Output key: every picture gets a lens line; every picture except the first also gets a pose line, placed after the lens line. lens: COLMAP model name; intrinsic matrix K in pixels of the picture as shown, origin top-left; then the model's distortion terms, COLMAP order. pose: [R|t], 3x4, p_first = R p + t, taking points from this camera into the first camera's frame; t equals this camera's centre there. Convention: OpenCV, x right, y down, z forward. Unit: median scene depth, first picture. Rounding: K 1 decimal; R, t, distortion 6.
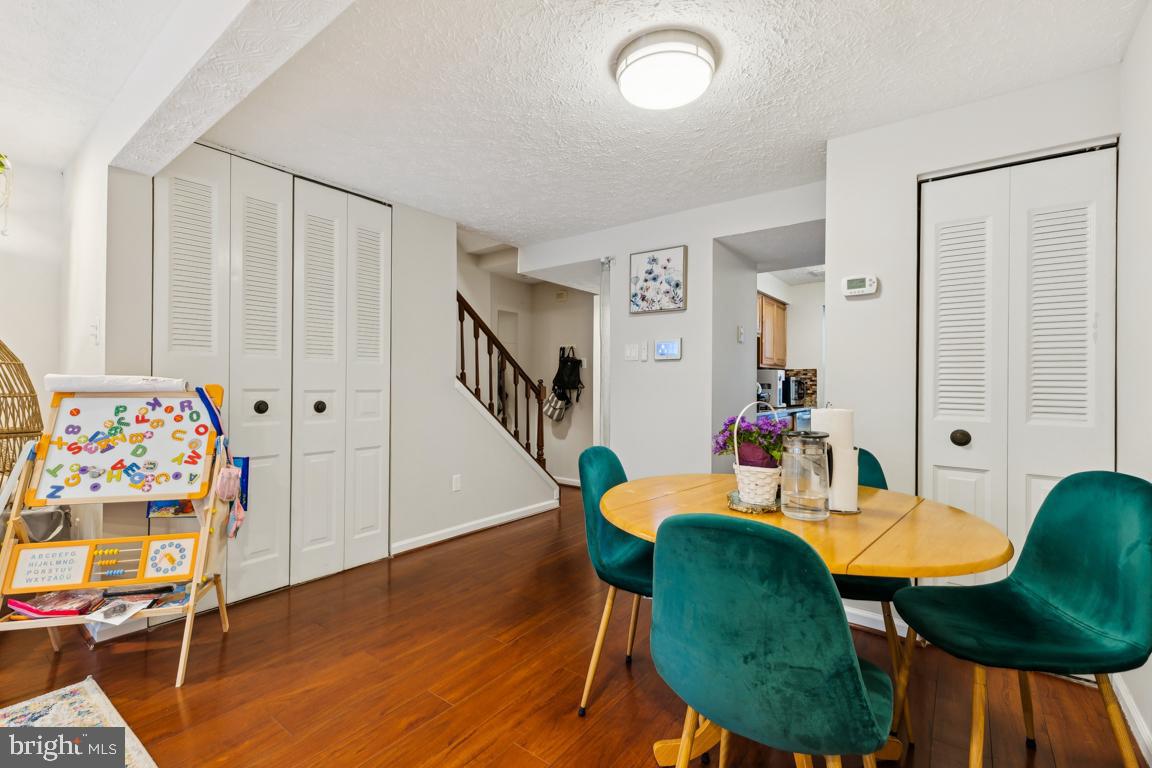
lens RADIAL K [[495.4, 0, 592.3], [0, 495.4, 379.7], [0, 0, 1]] dist [0.010435, -0.000260]
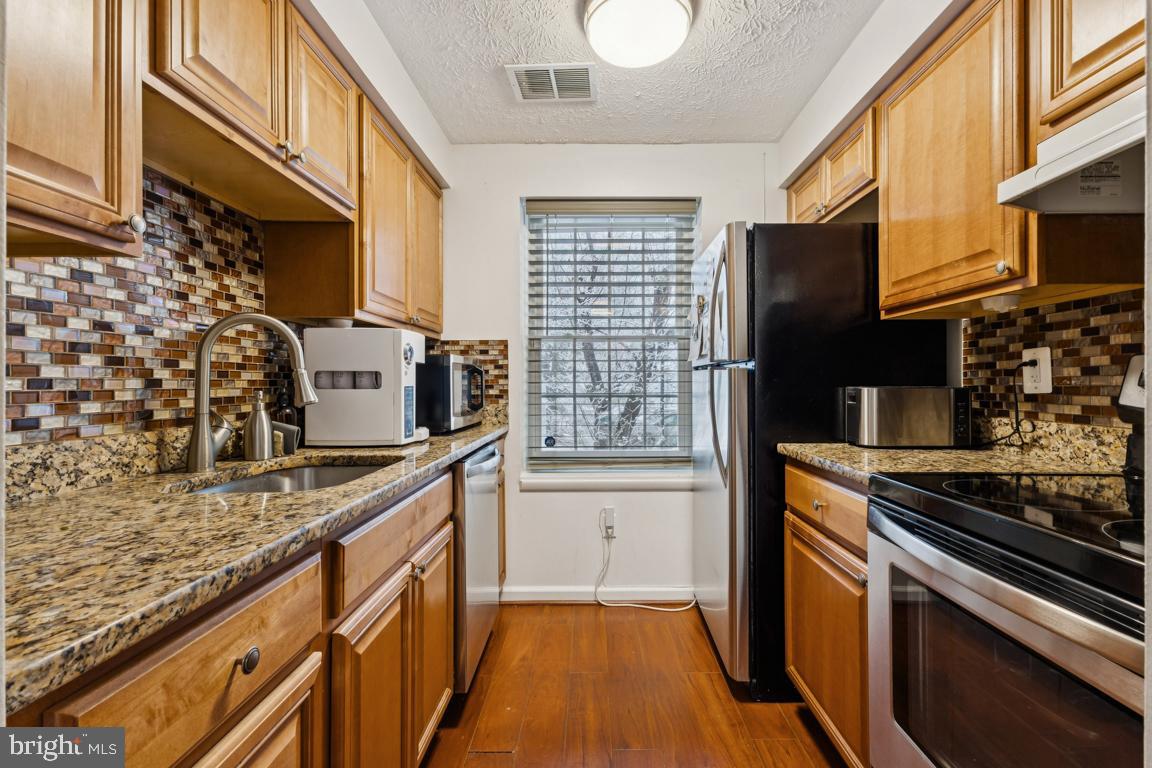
lens RADIAL K [[508.1, 0, 576.0], [0, 508.1, 384.0], [0, 0, 1]] dist [0.000457, -0.000092]
pose [[0.823401, -0.012417, 0.567325, 0.247036], [0.002061, 0.999819, 0.018893, 0.008869], [-0.567457, -0.014387, 0.823278, 0.599184]]
